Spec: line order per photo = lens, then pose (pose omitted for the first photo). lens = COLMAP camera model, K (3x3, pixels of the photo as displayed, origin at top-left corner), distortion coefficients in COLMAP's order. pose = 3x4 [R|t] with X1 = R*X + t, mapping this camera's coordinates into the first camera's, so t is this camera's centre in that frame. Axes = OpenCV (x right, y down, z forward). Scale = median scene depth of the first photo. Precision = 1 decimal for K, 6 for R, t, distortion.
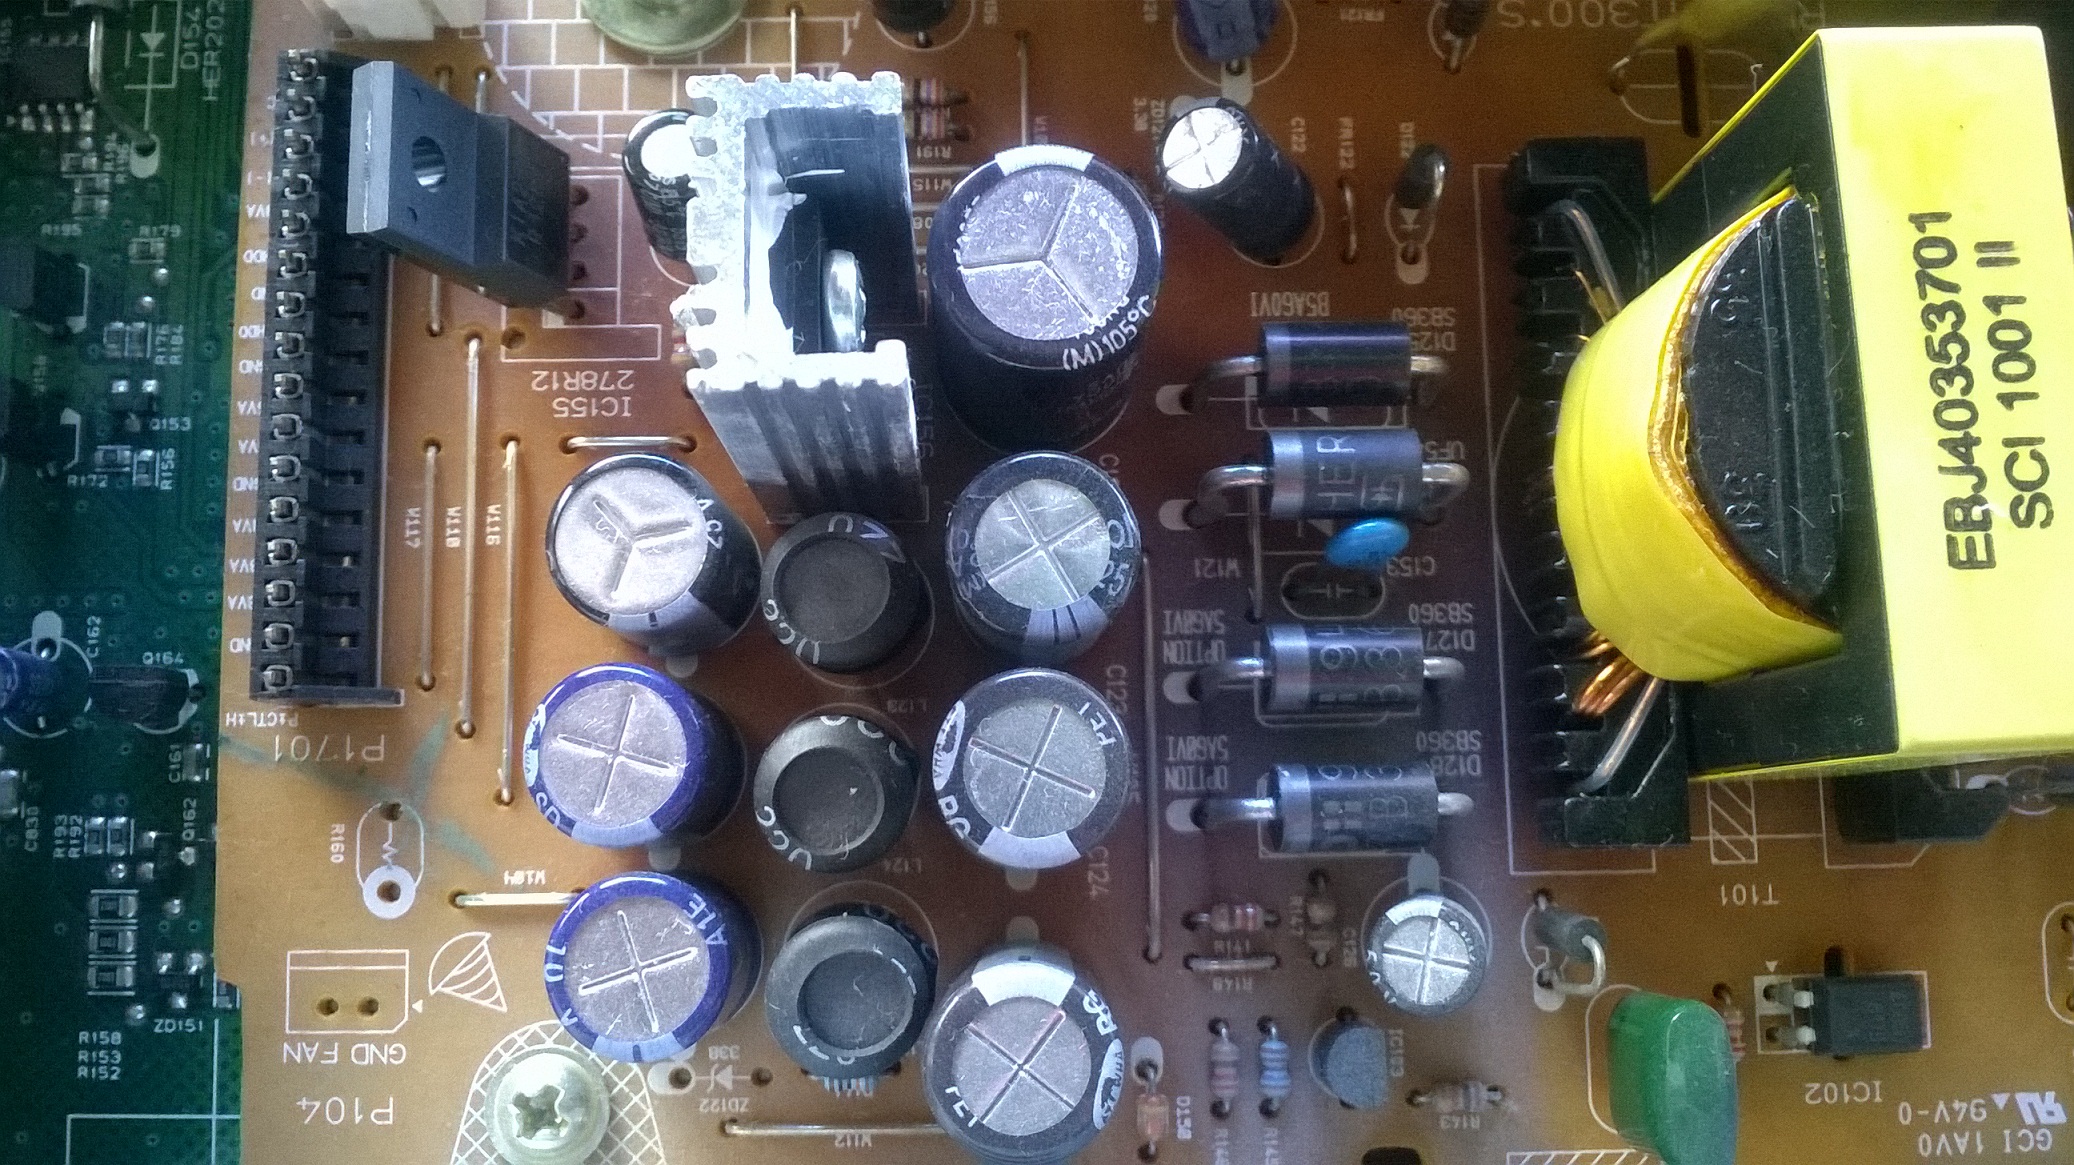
lens RADIAL K [[1907.3, 0, 1037.0], [0, 1907.3, 582.5], [0, 0, 1]] dist [0.010344, -0.184110]
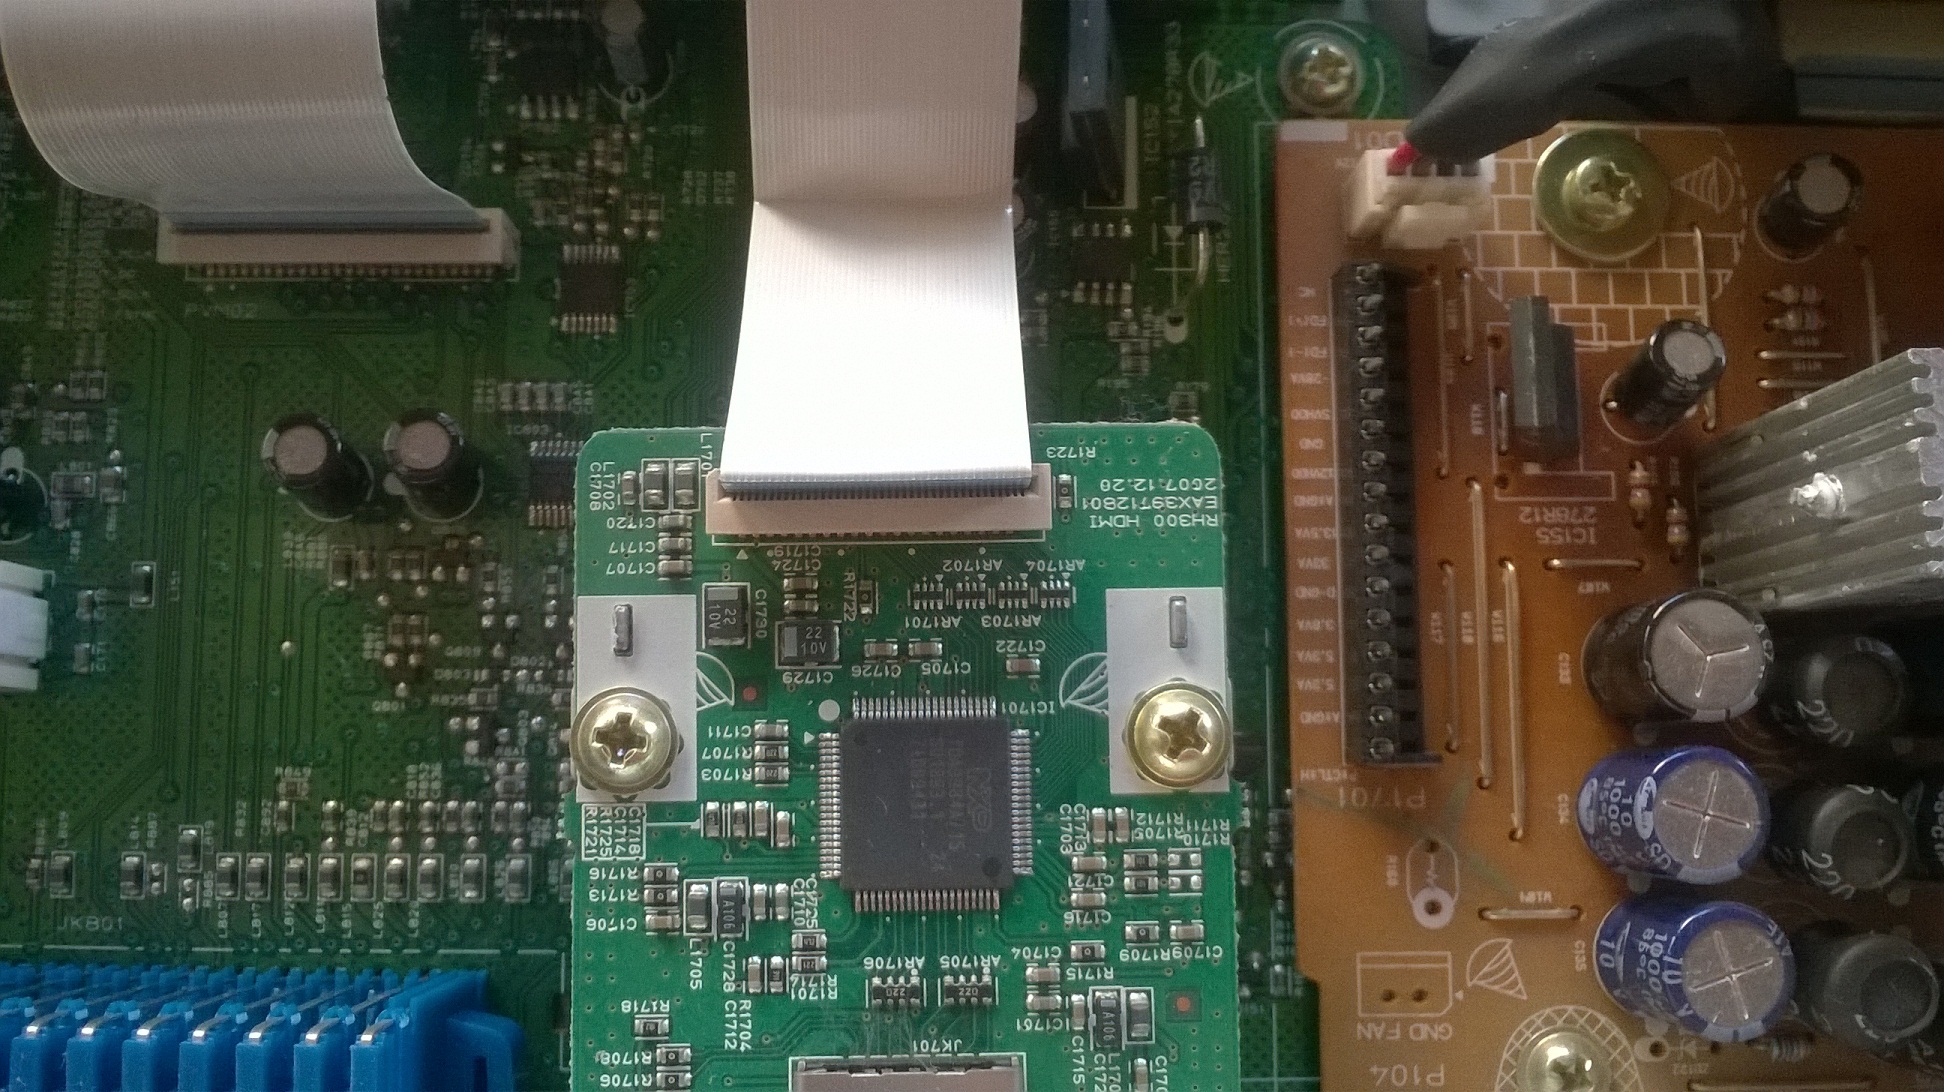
lens RADIAL K [[1788.9, 0, 972.0], [0, 1788.9, 546.0], [0, 0, 1]] dist [-0.008651, -0.126056]
pose [[0.999909, 0.012569, 0.004823, -0.675738], [-0.012604, 0.999892, 0.007494, -0.093107], [-0.004728, -0.007554, 0.999960, -0.228884]]
